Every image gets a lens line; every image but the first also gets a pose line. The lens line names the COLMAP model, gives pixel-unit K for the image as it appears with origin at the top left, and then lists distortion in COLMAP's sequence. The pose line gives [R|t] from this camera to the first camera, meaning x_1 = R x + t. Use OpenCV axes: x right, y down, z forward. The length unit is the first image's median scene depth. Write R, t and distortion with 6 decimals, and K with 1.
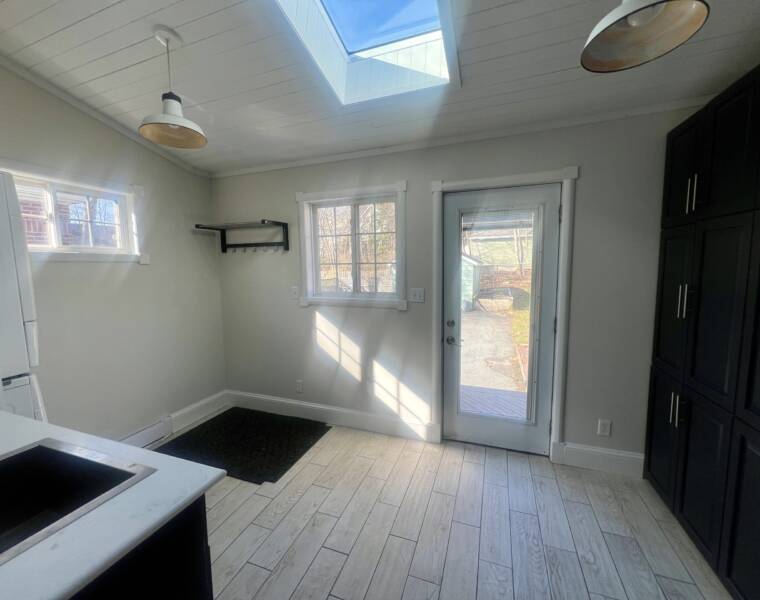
lens RADIAL K [[317.3, 0, 377.8], [0, 317.3, 298.6], [0, 0, 1]] dist [-0.002131, -0.000160]
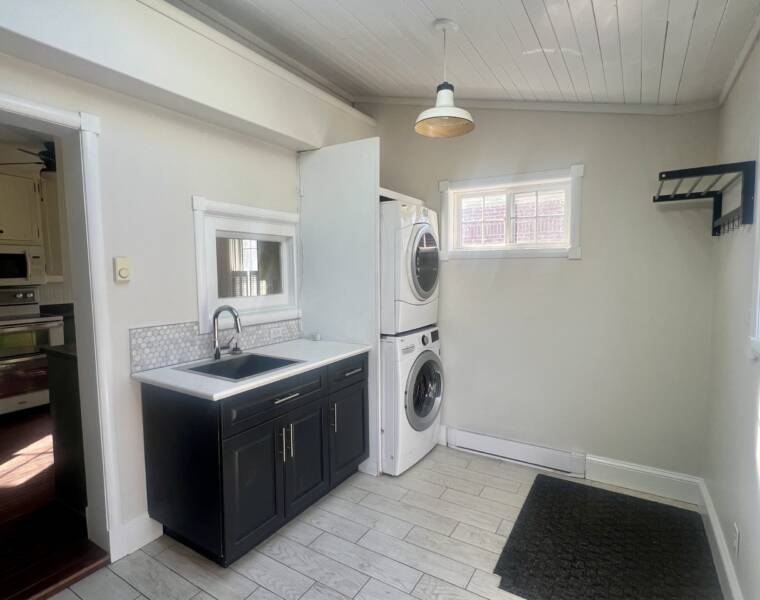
lens RADIAL K [[422.2, 0, 380.0], [0, 422.2, 300.0], [0, 0, 1]] dist [-0.000648, -0.000081]
pose [[-0.195568, 0.095975, -0.975983, 0.448902], [-0.083377, 0.989969, 0.114057, -0.086136], [0.977139, 0.103680, -0.185604, 0.712754]]
